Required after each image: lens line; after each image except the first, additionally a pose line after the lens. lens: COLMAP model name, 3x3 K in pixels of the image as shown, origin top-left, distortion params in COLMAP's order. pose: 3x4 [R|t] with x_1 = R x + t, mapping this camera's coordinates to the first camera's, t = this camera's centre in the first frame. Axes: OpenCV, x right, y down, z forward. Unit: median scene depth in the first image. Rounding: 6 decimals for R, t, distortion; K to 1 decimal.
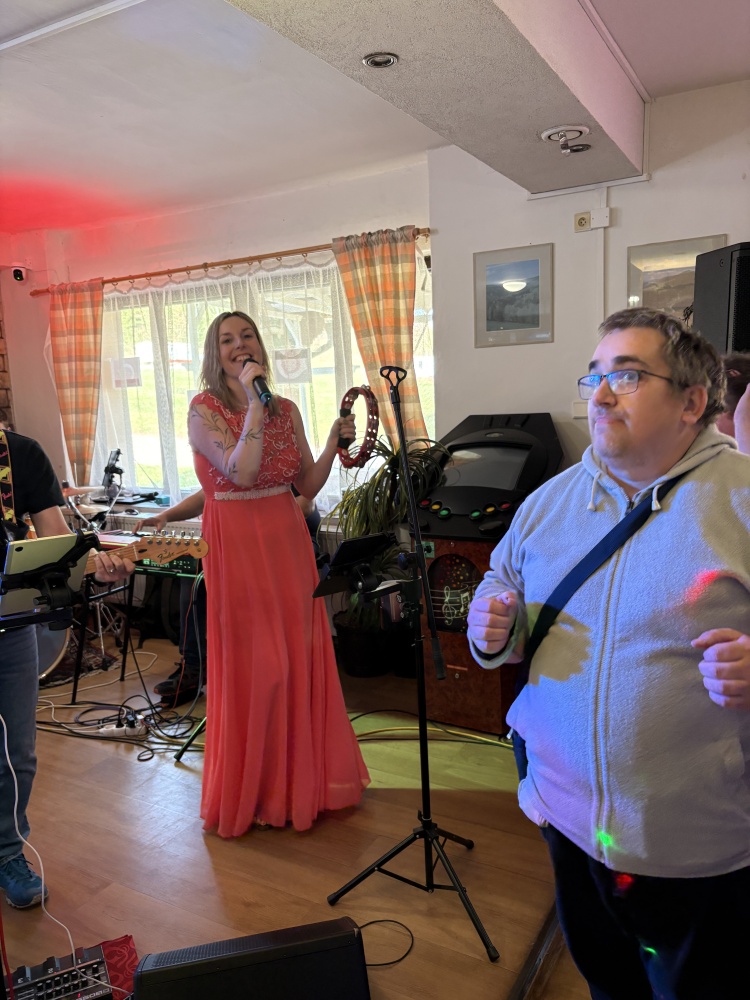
lens RADIAL K [[753.1, 0, 372.7], [0, 753.1, 507.2], [0, 0, 1]] dist [0.028573, -0.038602]
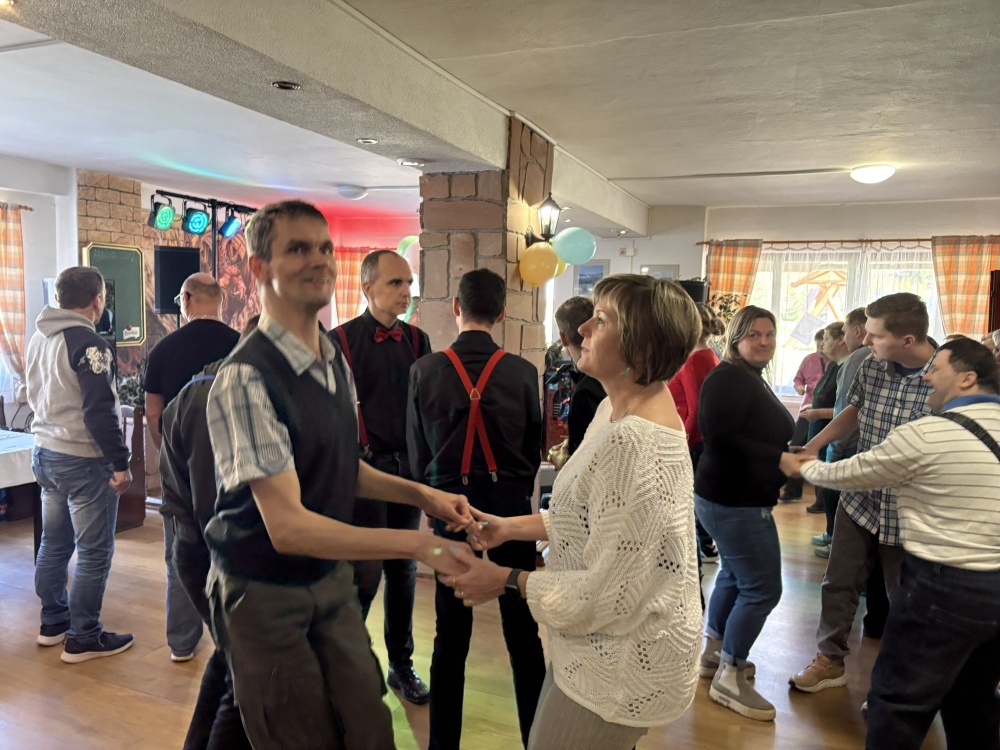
lens RADIAL K [[753.1, 0, 491.6], [0, 753.1, 384.2], [0, 0, 1]] dist [0.028573, -0.038602]
pose [[0.992978, 0.048754, 0.107786, -0.307761], [-0.043478, 0.997763, -0.050774, 0.144640], [-0.110021, 0.045731, 0.992877, -1.080940]]
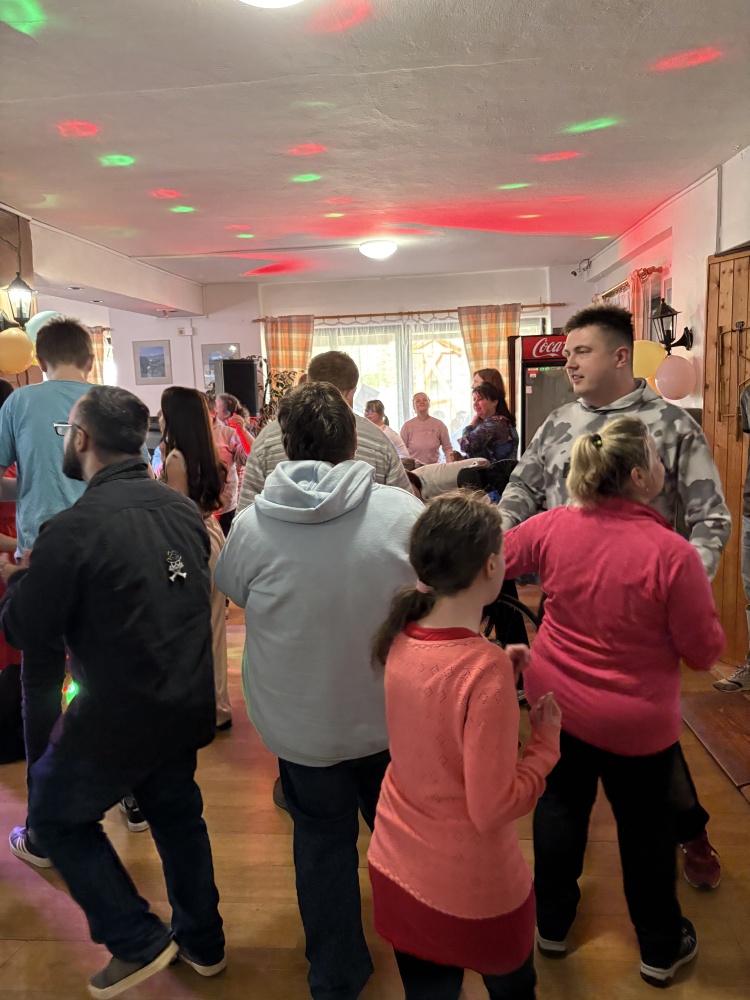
lens RADIAL K [[753.1, 0, 377.7], [0, 753.1, 499.0], [0, 0, 1]] dist [0.028573, -0.038602]
pose [[0.915037, -0.059809, 0.398911, -0.101790], [0.065433, 0.997857, -0.000483, 0.140860], [-0.398027, 0.026544, 0.916990, -1.123206]]
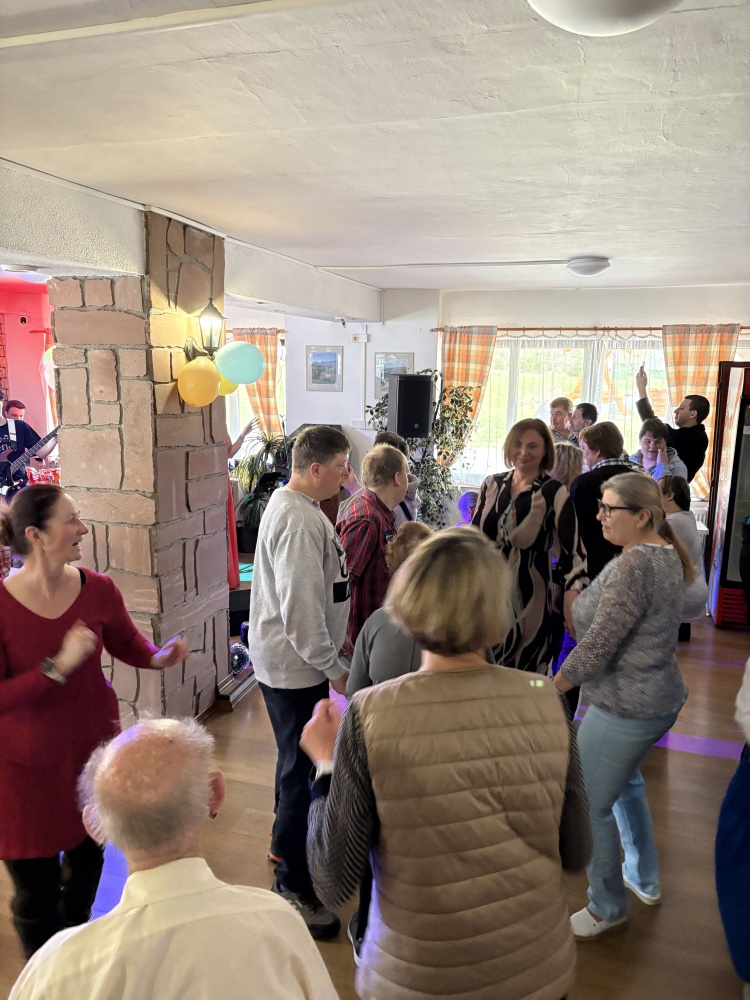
lens RADIAL K [[753.1, 0, 371.2], [0, 753.1, 502.9], [0, 0, 1]] dist [0.028573, -0.038602]
pose [[0.975970, 0.010872, 0.217636, -0.126900], [-0.016748, 0.999543, 0.025171, 0.037085], [-0.217263, -0.028211, 0.975705, -0.990177]]
